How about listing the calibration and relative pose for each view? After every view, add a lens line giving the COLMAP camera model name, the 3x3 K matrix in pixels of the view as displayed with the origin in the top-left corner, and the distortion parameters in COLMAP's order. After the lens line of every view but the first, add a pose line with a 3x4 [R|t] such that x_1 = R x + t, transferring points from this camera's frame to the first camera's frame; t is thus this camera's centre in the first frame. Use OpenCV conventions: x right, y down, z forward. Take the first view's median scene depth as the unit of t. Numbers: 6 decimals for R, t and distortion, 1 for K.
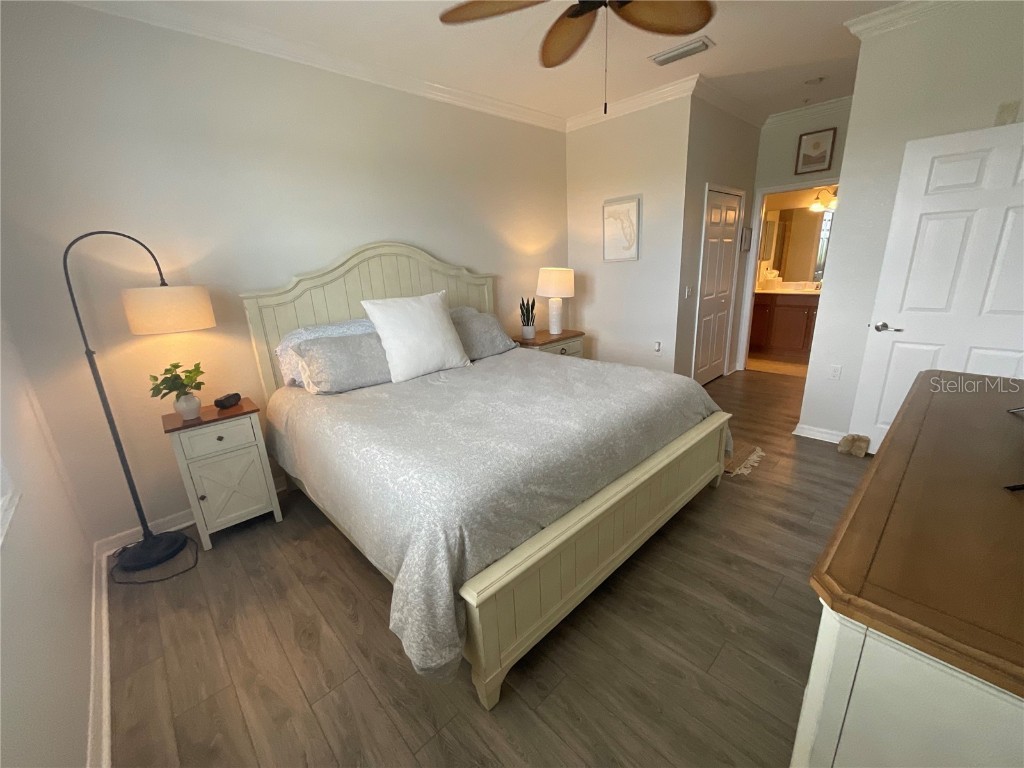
lens RADIAL K [[413.6, 0, 512.0], [0, 413.6, 384.0], [0, 0, 1]] dist [0.000629, -0.000572]
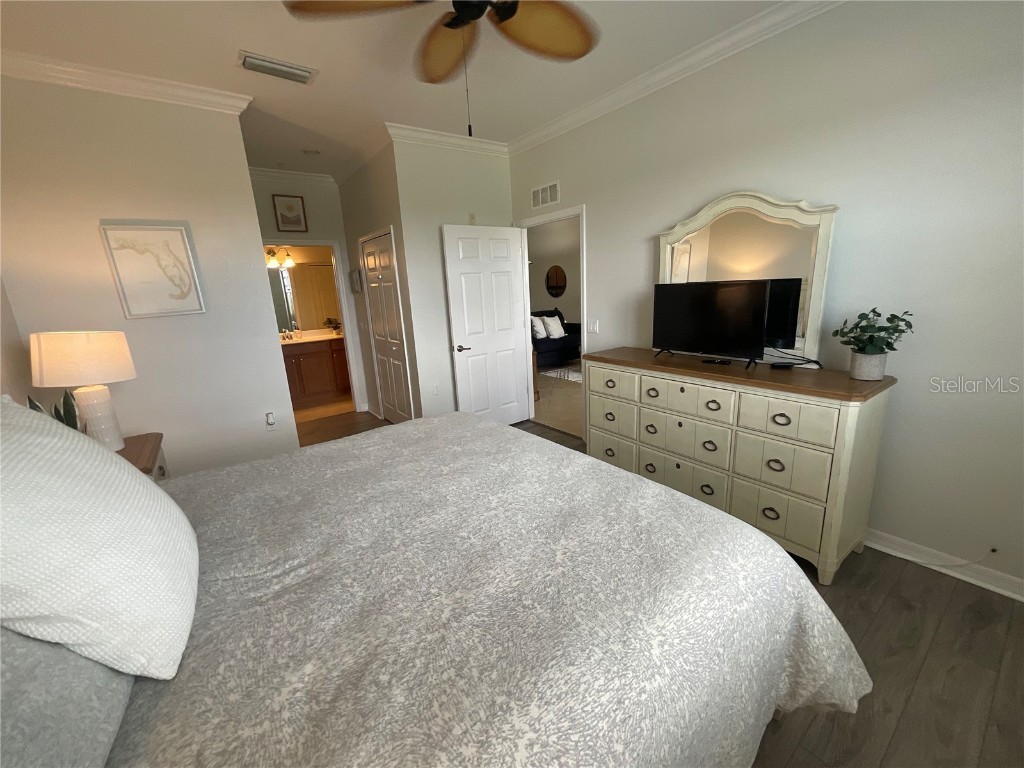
lens RADIAL K [[413.6, 0, 512.0], [0, 413.6, 384.0], [0, 0, 1]] dist [0.000629, -0.000572]
pose [[0.125139, -0.188178, 0.974130, -0.510960], [0.328443, 0.934344, 0.138300, -0.166434], [-0.936197, 0.302640, 0.178728, 0.628054]]
